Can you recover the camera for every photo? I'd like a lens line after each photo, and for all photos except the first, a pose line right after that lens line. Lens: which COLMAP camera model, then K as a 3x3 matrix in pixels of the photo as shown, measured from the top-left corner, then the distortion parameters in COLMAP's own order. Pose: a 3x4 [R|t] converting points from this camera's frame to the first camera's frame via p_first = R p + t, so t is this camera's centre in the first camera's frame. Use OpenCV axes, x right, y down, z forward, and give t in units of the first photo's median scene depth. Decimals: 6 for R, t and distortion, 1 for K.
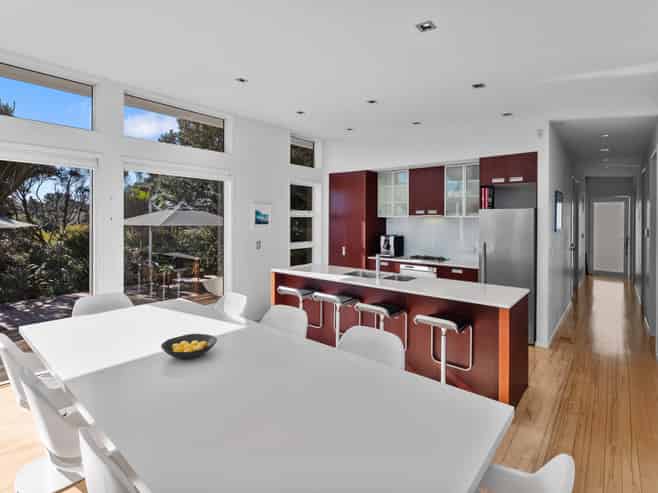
lens RADIAL K [[333.6, 0, 329.6], [0, 333.6, 236.8], [0, 0, 1]] dist [-0.000109, 0.000205]
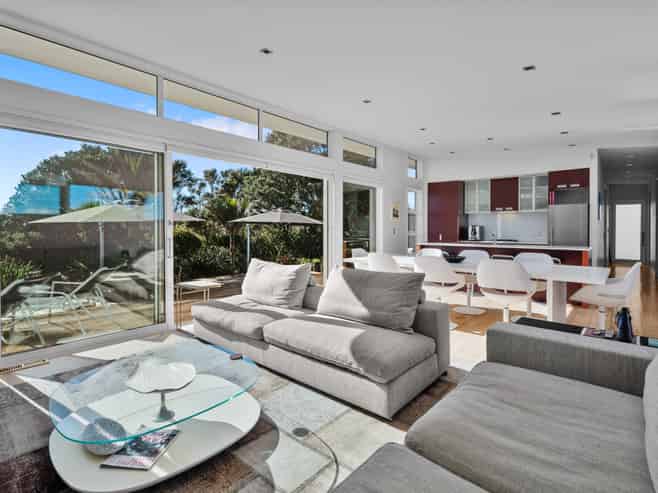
lens RADIAL K [[331.9, 0, 329.0], [0, 331.9, 246.5], [0, 0, 1]] dist [0.000655, -0.000345]
pose [[0.999720, -0.002621, -0.023512, -0.457973], [0.002587, 0.999996, -0.001463, 0.093577], [0.023516, 0.001402, 0.999722, -0.483732]]
